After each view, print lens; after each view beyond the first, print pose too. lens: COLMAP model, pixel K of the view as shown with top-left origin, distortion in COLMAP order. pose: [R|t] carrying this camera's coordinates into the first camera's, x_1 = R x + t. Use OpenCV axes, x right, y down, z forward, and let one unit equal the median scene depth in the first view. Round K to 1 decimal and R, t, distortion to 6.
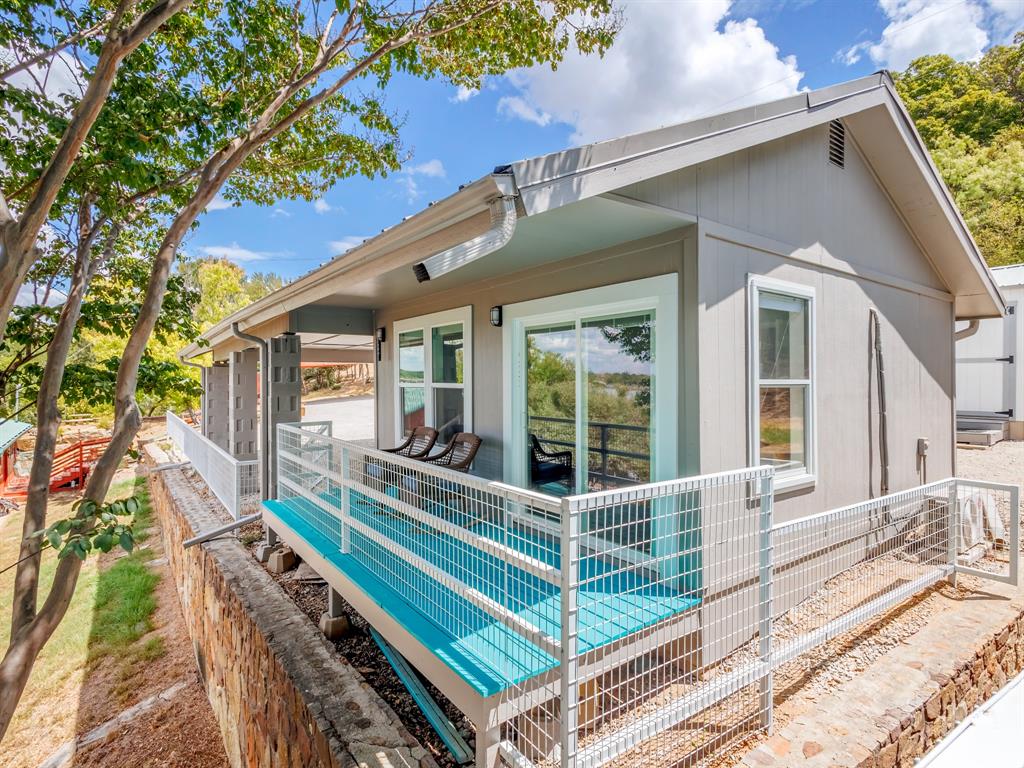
lens RADIAL K [[534.9, 0, 508.0], [0, 534.9, 383.2], [0, 0, 1]] dist [0.010914, 0.000858]
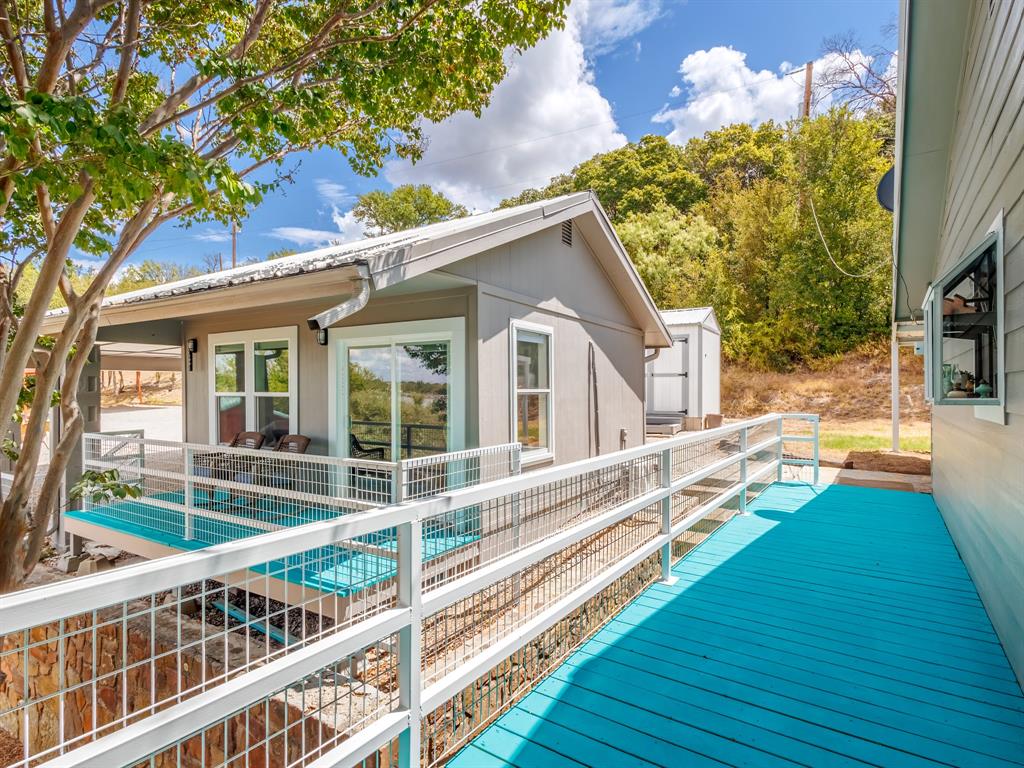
lens RADIAL K [[534.9, 0, 508.0], [0, 534.9, 383.2], [0, 0, 1]] dist [0.010914, 0.000858]
pose [[0.927958, 0.003452, 0.372669, -0.083740], [0.002618, 0.999872, -0.015779, 0.000108], [-0.372675, 0.015617, 0.927830, -0.281362]]
